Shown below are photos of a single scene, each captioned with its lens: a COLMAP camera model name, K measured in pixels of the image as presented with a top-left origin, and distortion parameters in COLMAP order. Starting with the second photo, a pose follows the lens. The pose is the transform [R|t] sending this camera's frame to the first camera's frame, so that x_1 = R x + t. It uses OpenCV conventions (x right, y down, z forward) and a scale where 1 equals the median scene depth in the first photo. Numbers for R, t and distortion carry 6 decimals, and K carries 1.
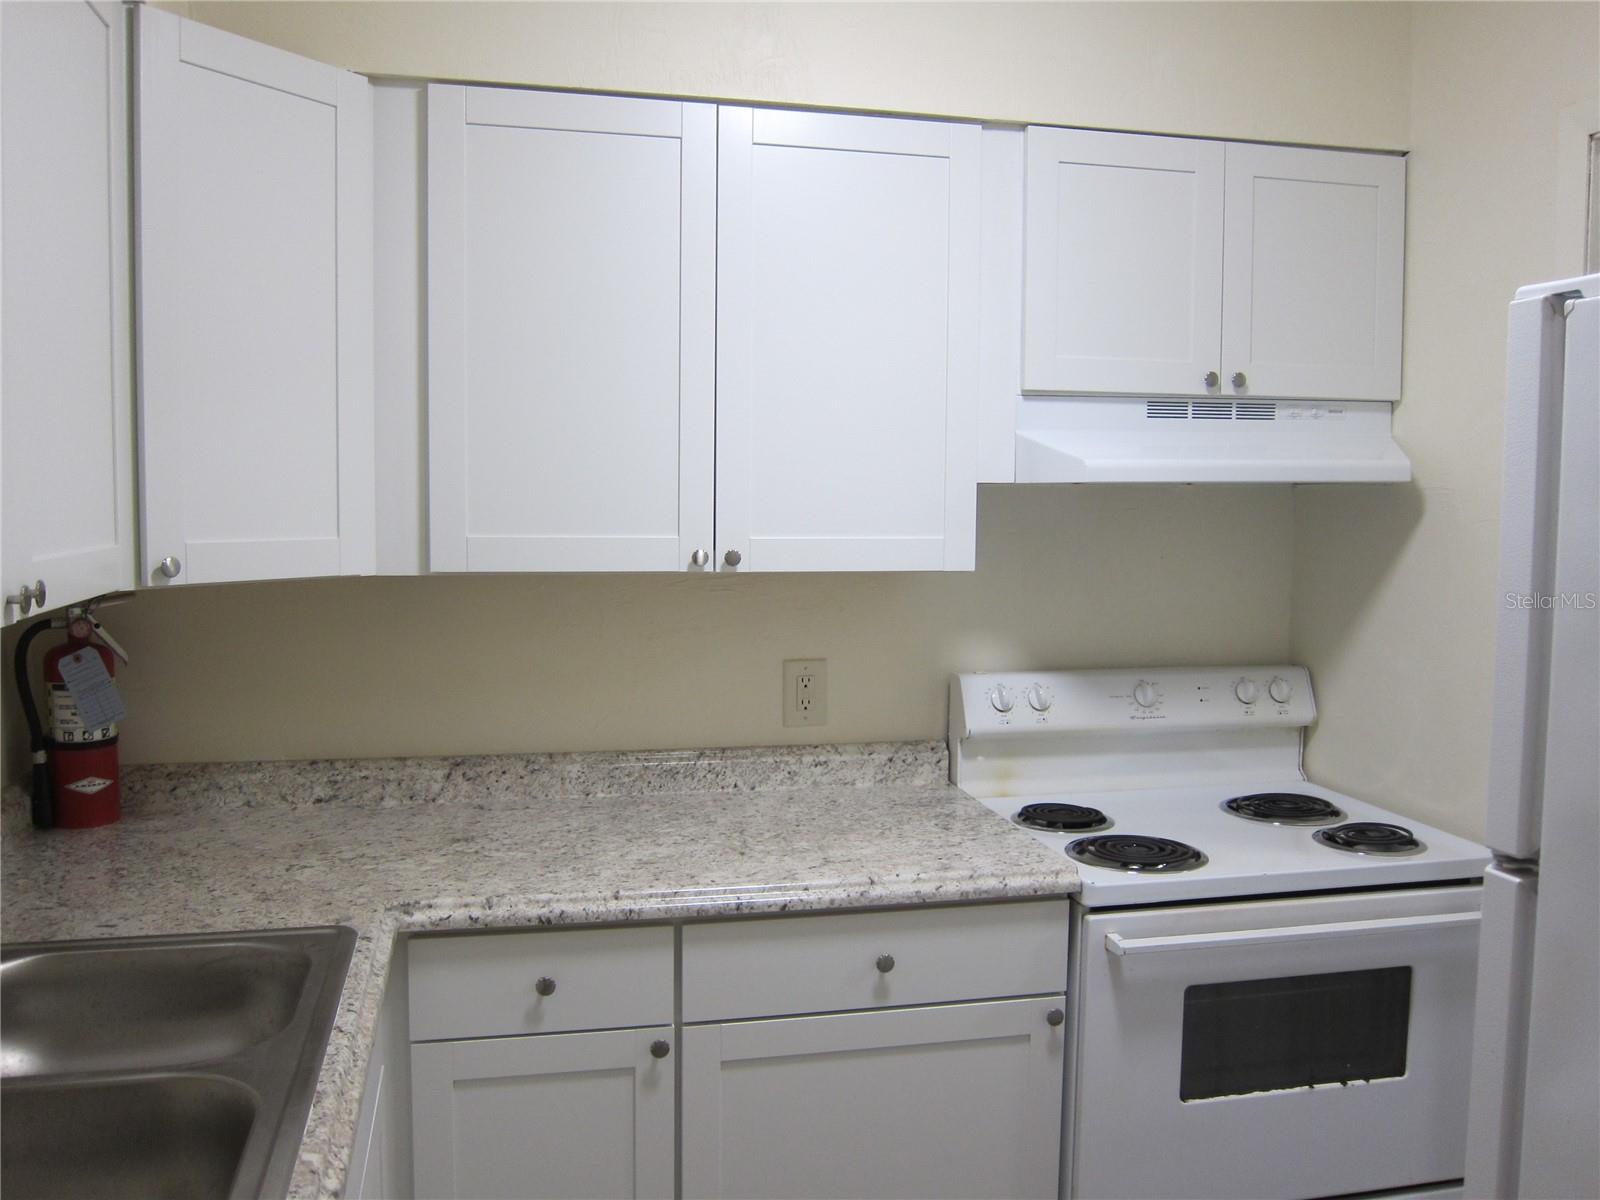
lens RADIAL K [[1328.1, 0, 798.1], [0, 1328.1, 601.9], [0, 0, 1]] dist [-0.065972, 0.018078]
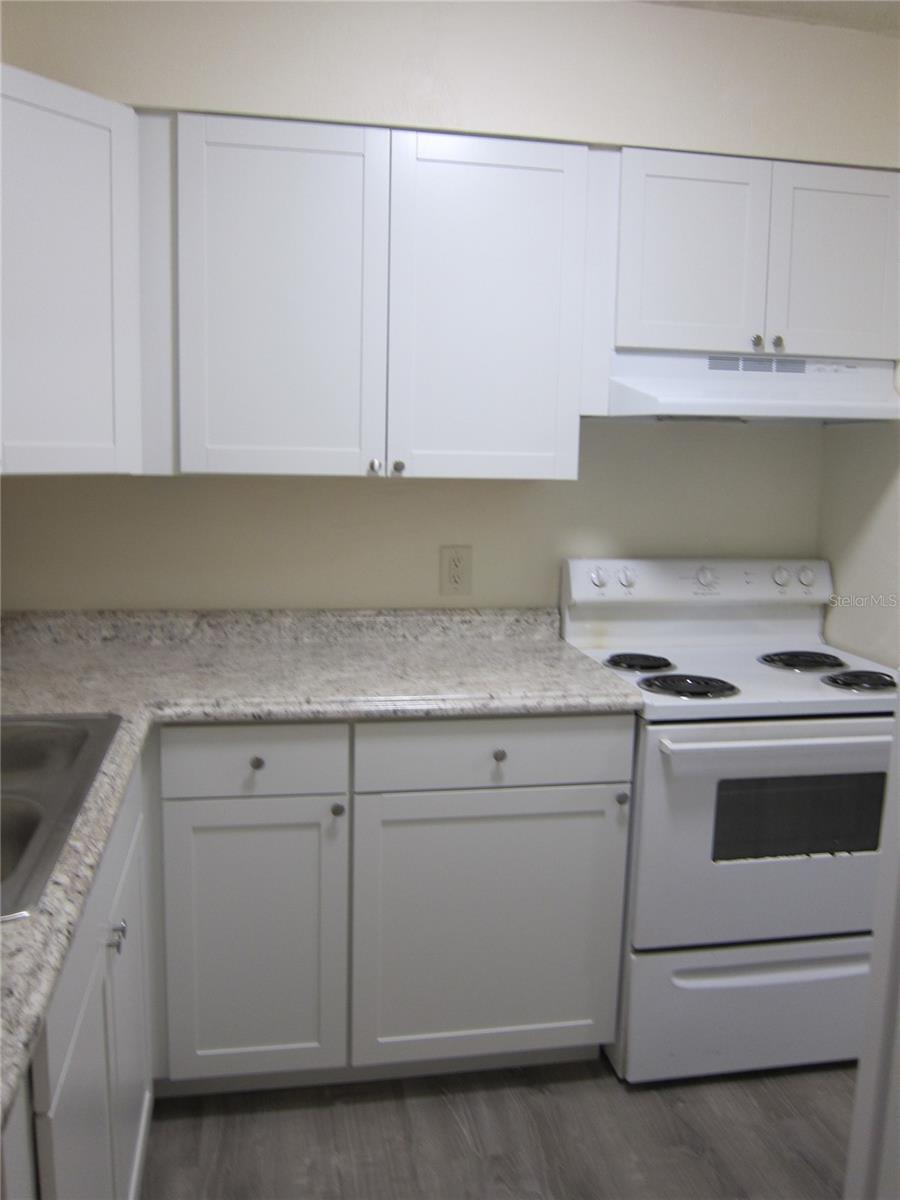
lens RADIAL K [[996.1, 0, 447.9], [0, 996.1, 600.1], [0, 0, 1]] dist [-0.065972, 0.018078]
pose [[0.999186, 0.018208, -0.036004, 0.040284], [-0.015805, 0.997697, 0.065955, 0.035949], [0.037122, -0.065333, 0.997173, -0.037128]]
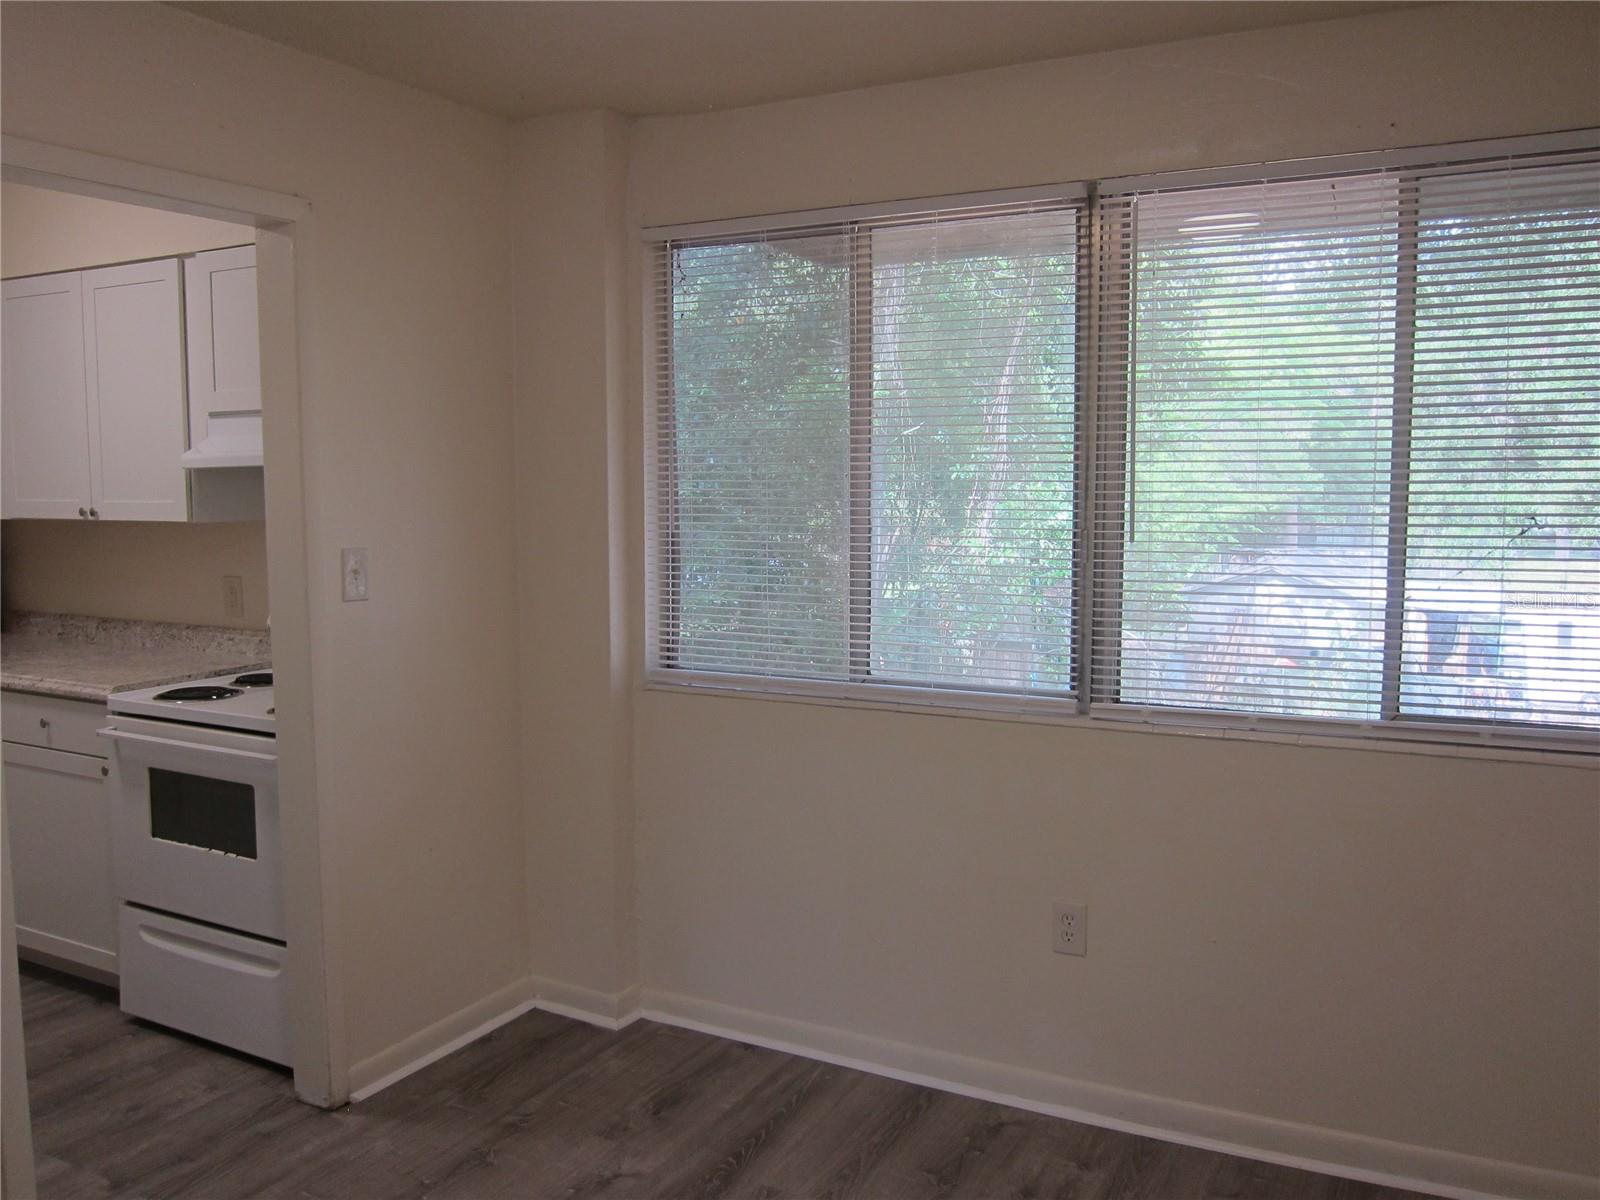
lens RADIAL K [[1328.1, 0, 798.1], [0, 1328.1, 601.9], [0, 0, 1]] dist [-0.065972, 0.018078]
pose [[0.750868, 0.051028, -0.658478, 1.867134], [-0.041915, 0.998683, 0.029596, -0.003441], [0.659120, 0.005377, 0.752018, 0.266901]]
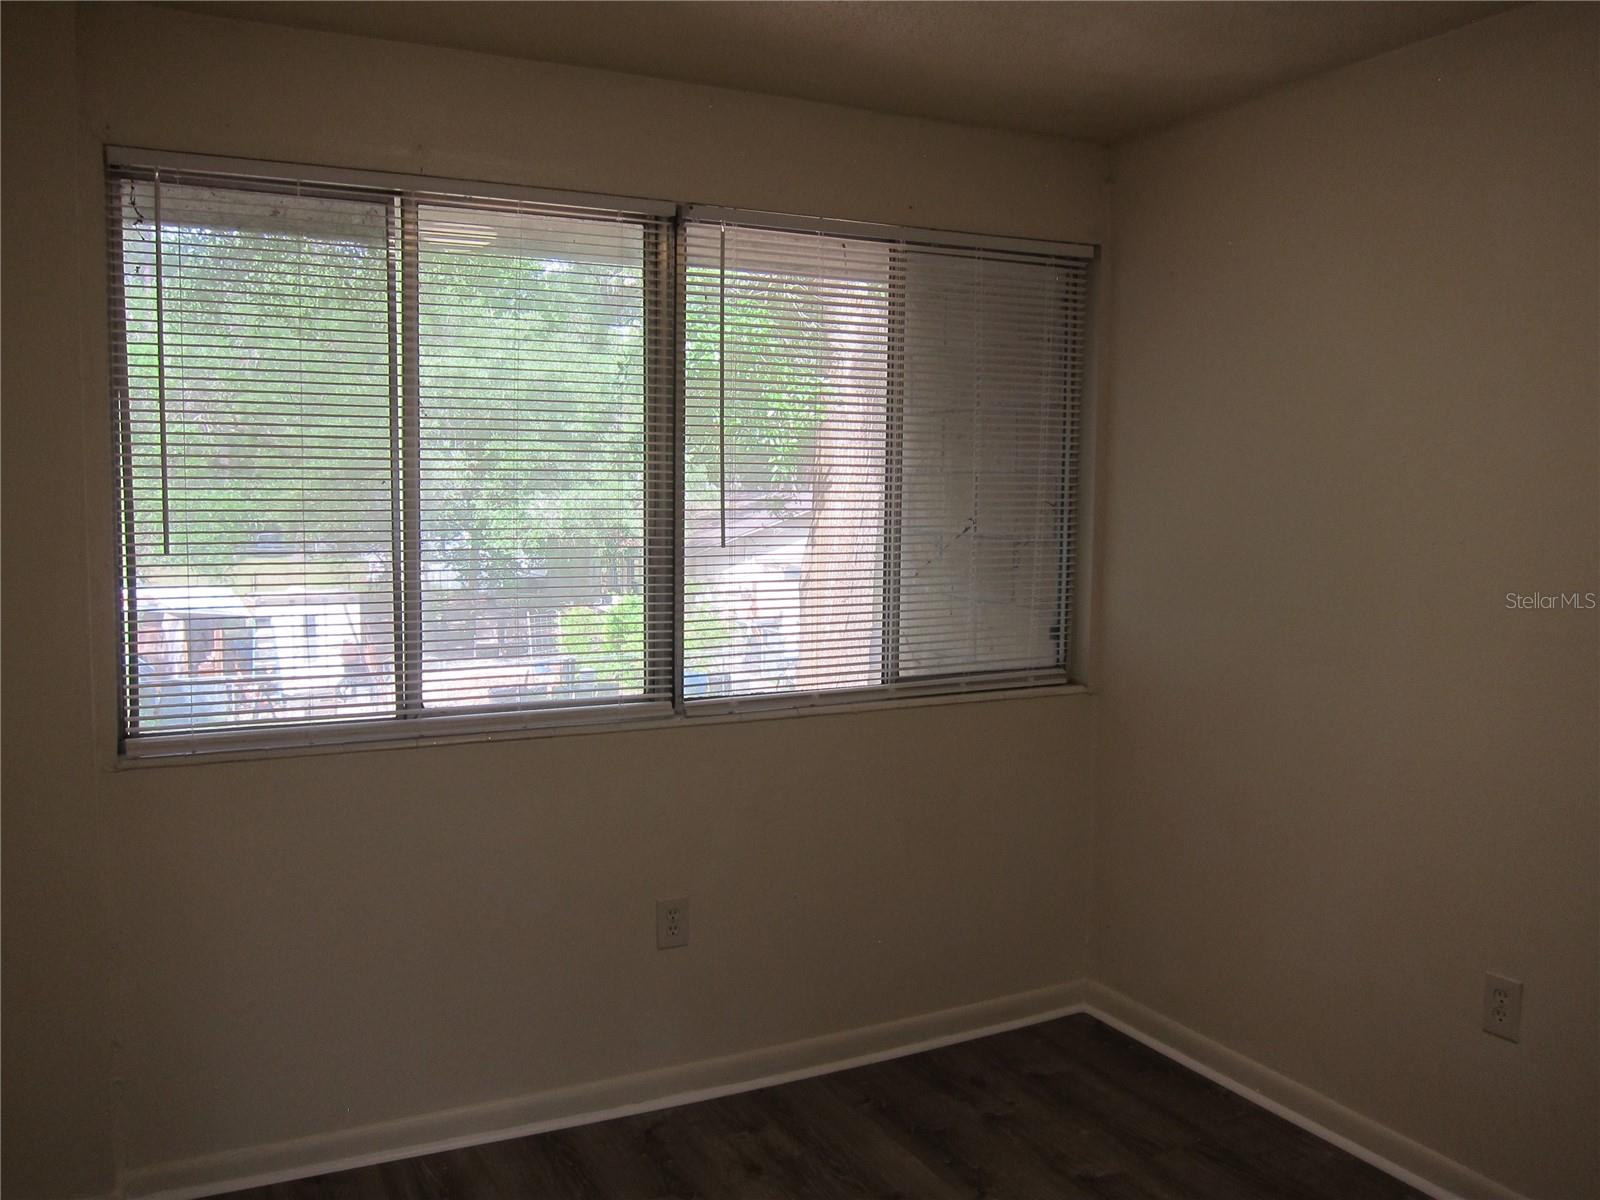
lens RADIAL K [[1328.6, 0, 807.8], [0, 1328.6, 612.4], [0, 0, 1]] dist [-0.058002, 0.002829]
pose [[0.970321, -0.023361, 0.240690, 0.990237], [0.019263, 0.999627, 0.019363, 0.006008], [-0.241053, -0.014152, 0.970409, 0.071001]]
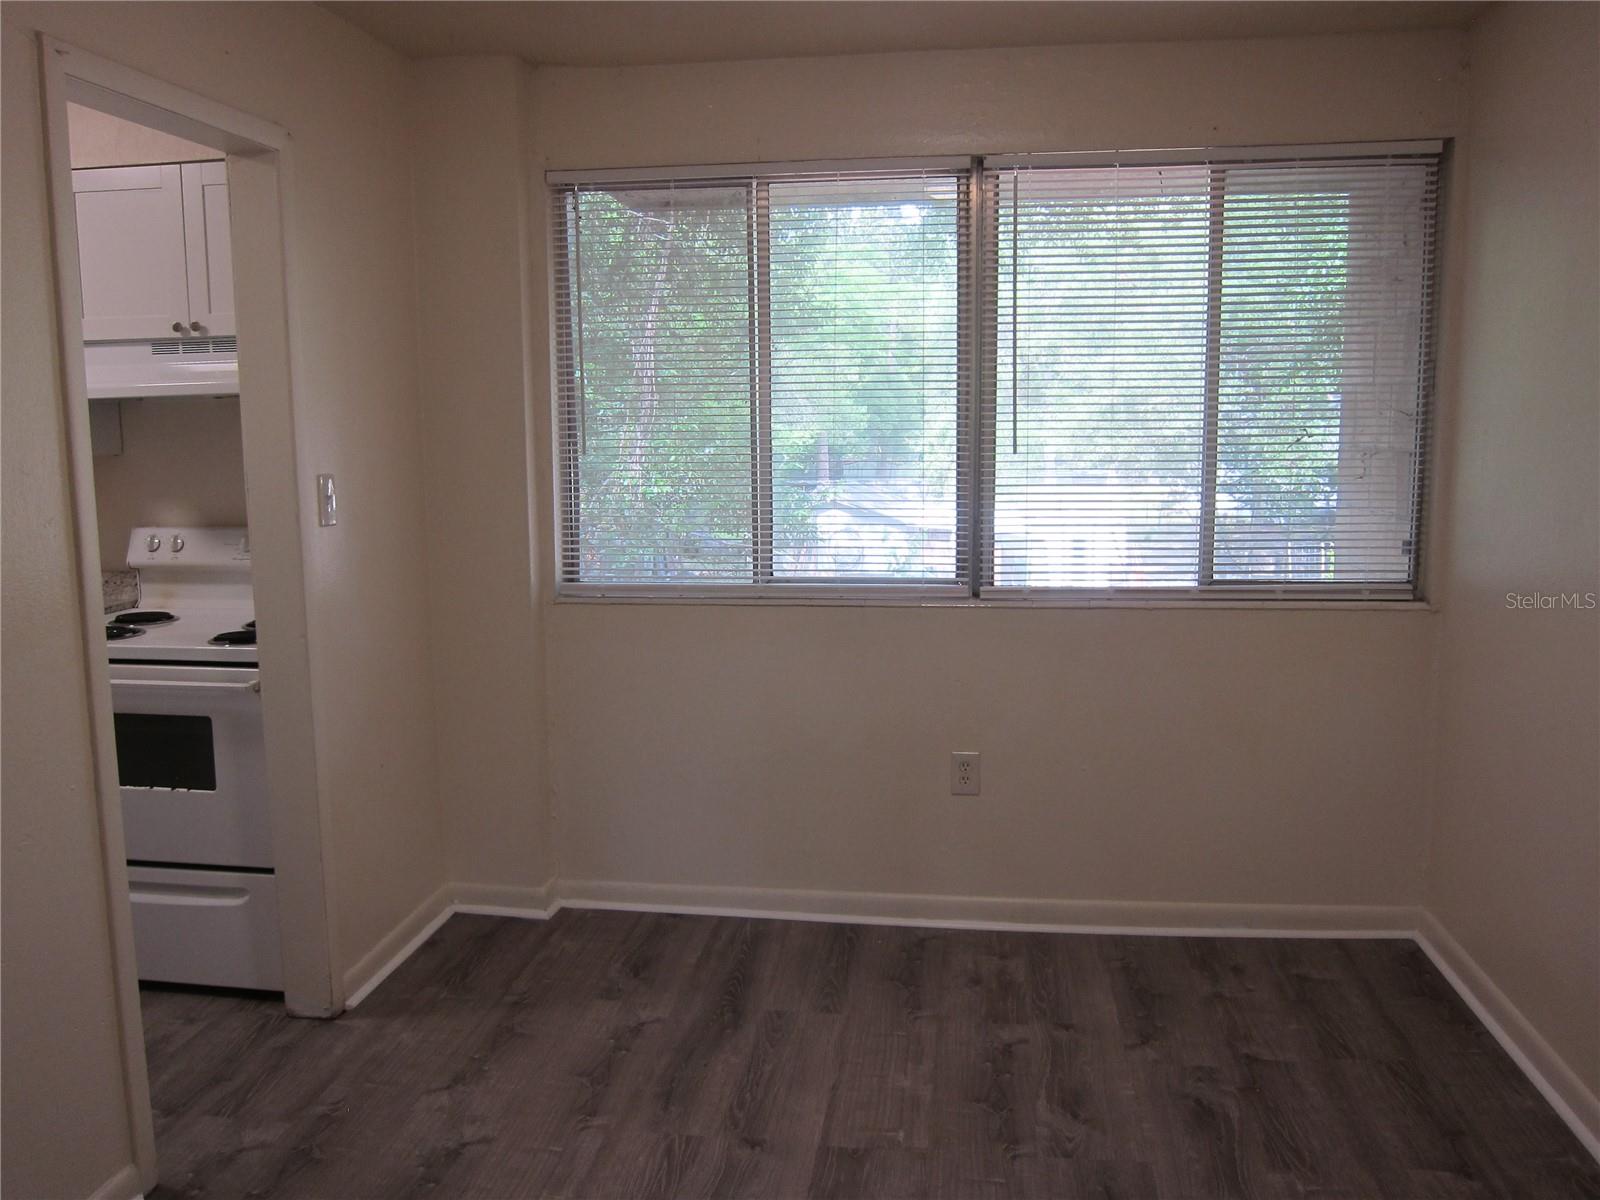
lens RADIAL K [[1324.5, 0, 789.7], [0, 1324.5, 602.6], [0, 0, 1]] dist [-0.119240, 0.118602]
pose [[0.932588, 0.032227, -0.359501, 1.575543], [-0.009601, 0.997869, 0.064545, 0.043499], [0.360815, -0.056742, 0.930910, -0.139073]]
